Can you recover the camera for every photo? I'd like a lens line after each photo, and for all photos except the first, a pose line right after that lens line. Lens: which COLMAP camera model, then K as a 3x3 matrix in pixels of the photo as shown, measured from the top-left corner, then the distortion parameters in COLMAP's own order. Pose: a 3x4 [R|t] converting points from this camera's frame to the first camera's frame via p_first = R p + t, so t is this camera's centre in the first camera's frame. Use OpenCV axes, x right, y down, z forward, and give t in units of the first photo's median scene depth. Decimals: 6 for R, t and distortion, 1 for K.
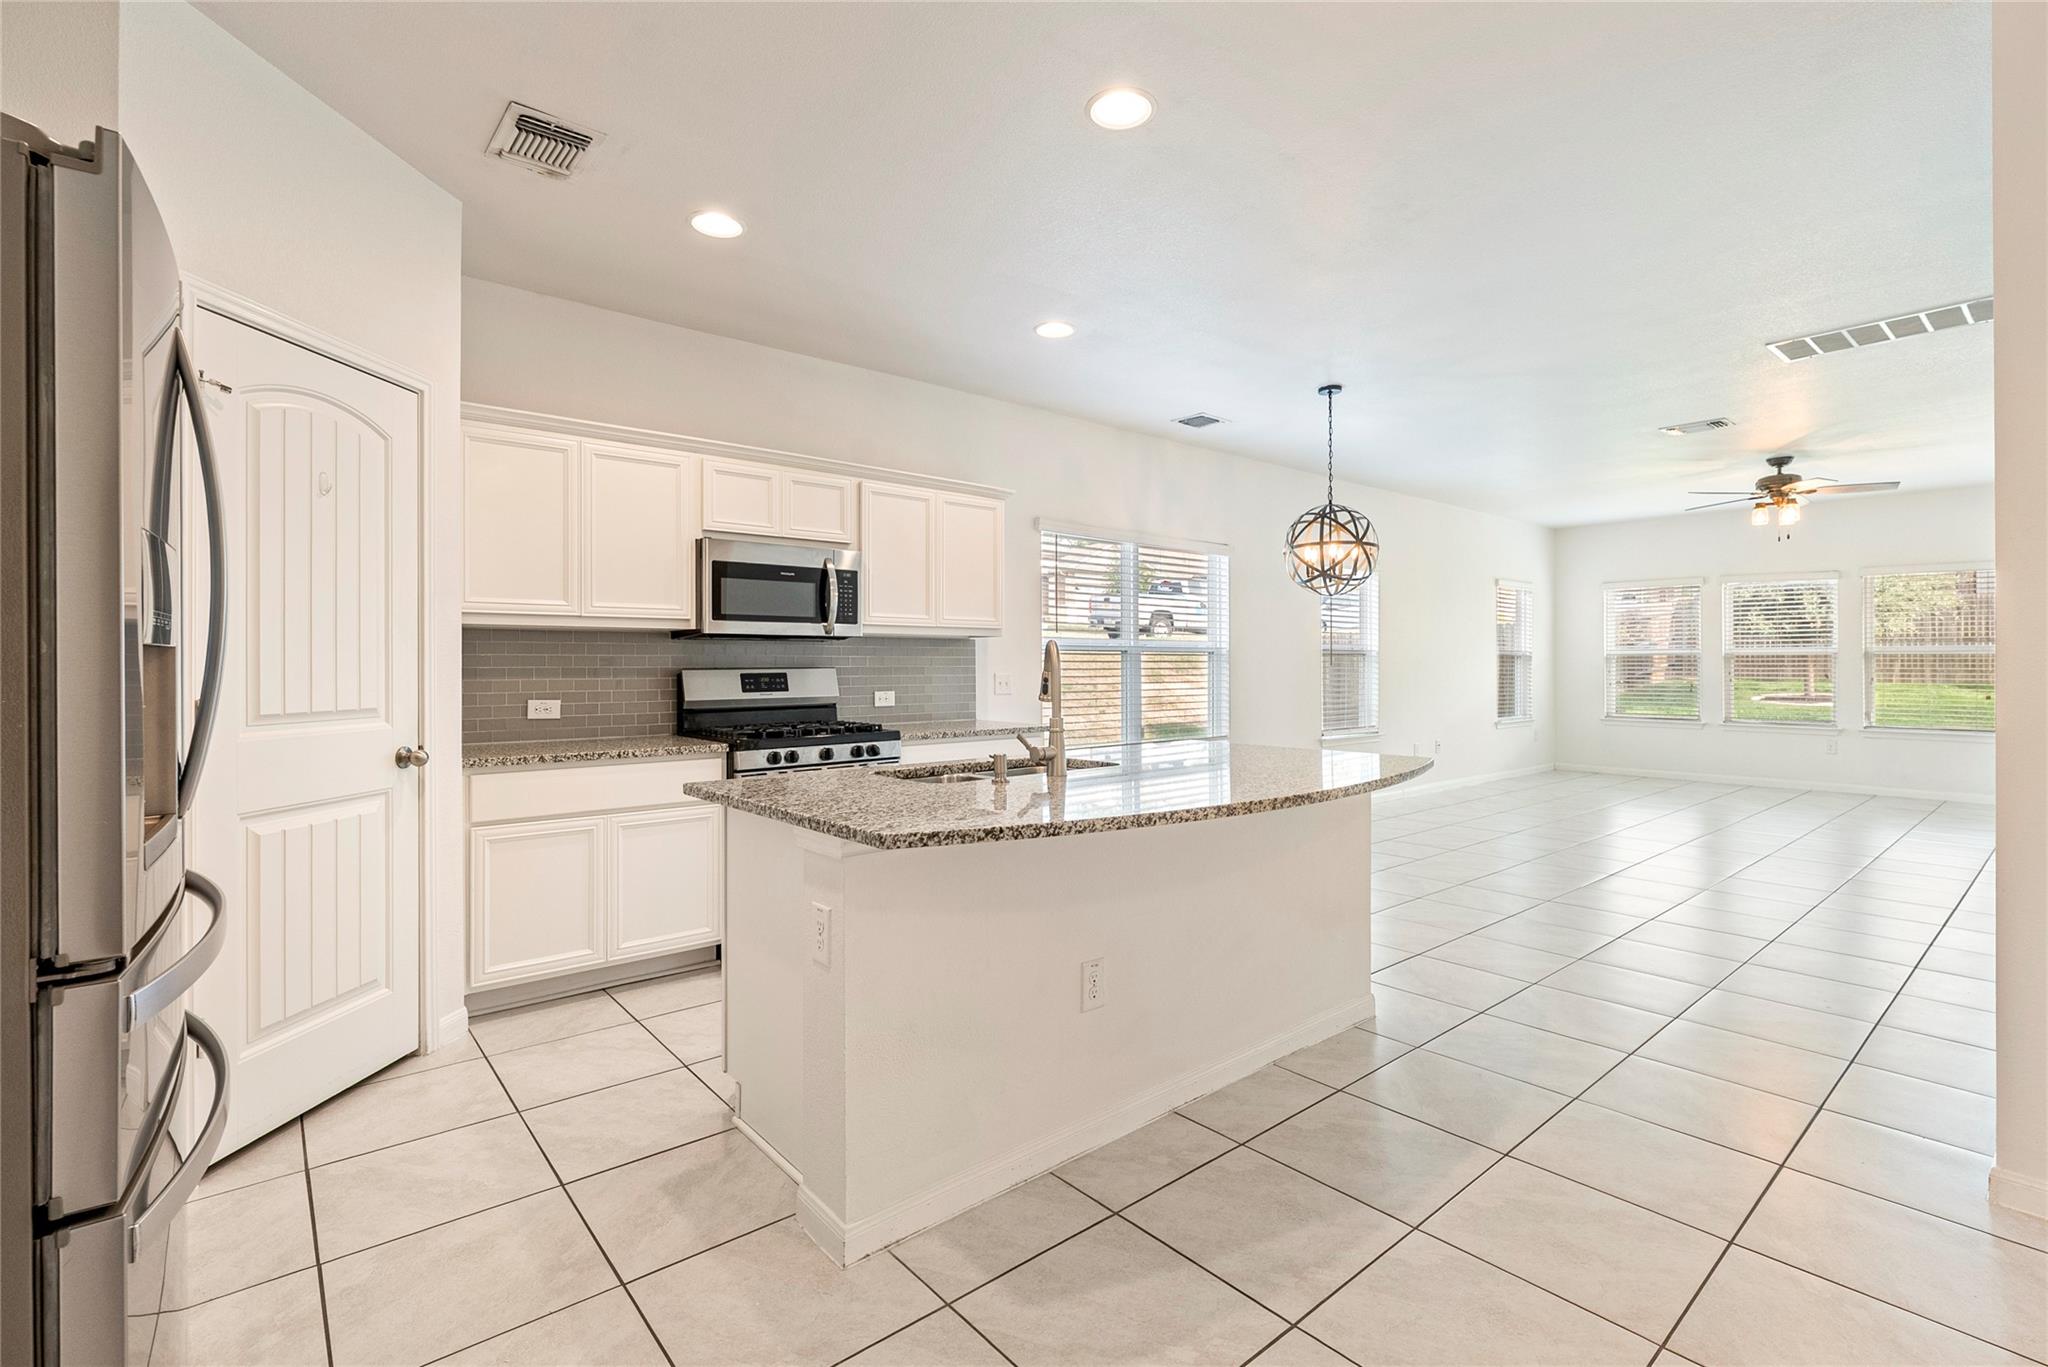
lens RADIAL K [[932.5, 0, 1024.4], [0, 932.5, 669.6], [0, 0, 1]] dist [0.000493, 0.001016]
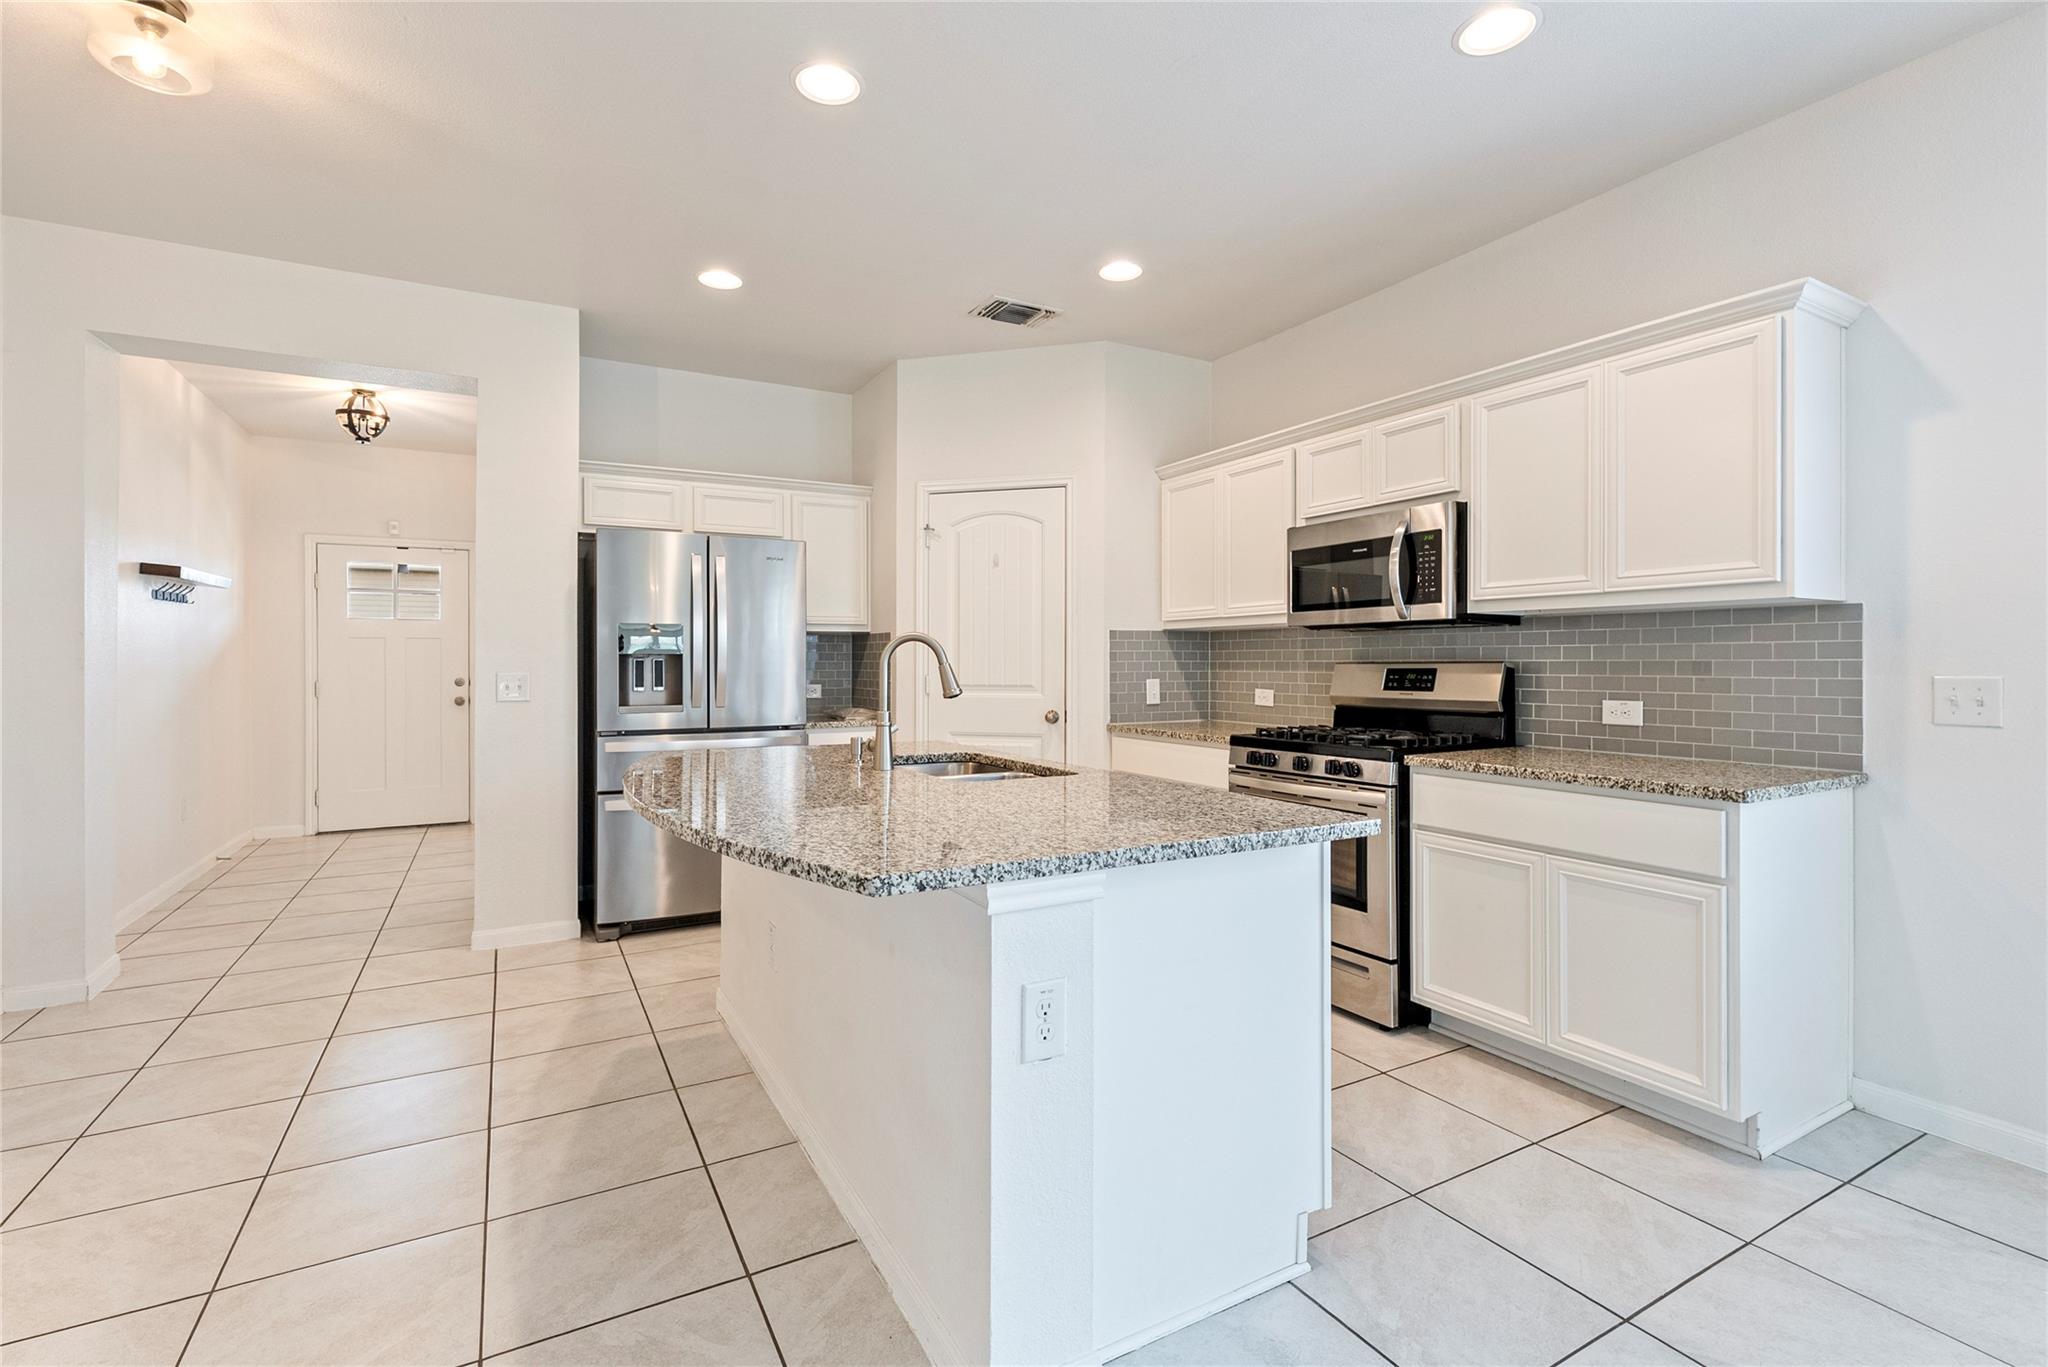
lens RADIAL K [[932.5, 0, 1002.8], [0, 932.5, 654.9], [0, 0, 1]] dist [0.000493, 0.001016]
pose [[-0.210735, -0.010205, -0.977490, 0.650511], [-0.007993, 0.999930, -0.008716, 0.001876], [0.977510, 0.005976, -0.210802, 0.886816]]
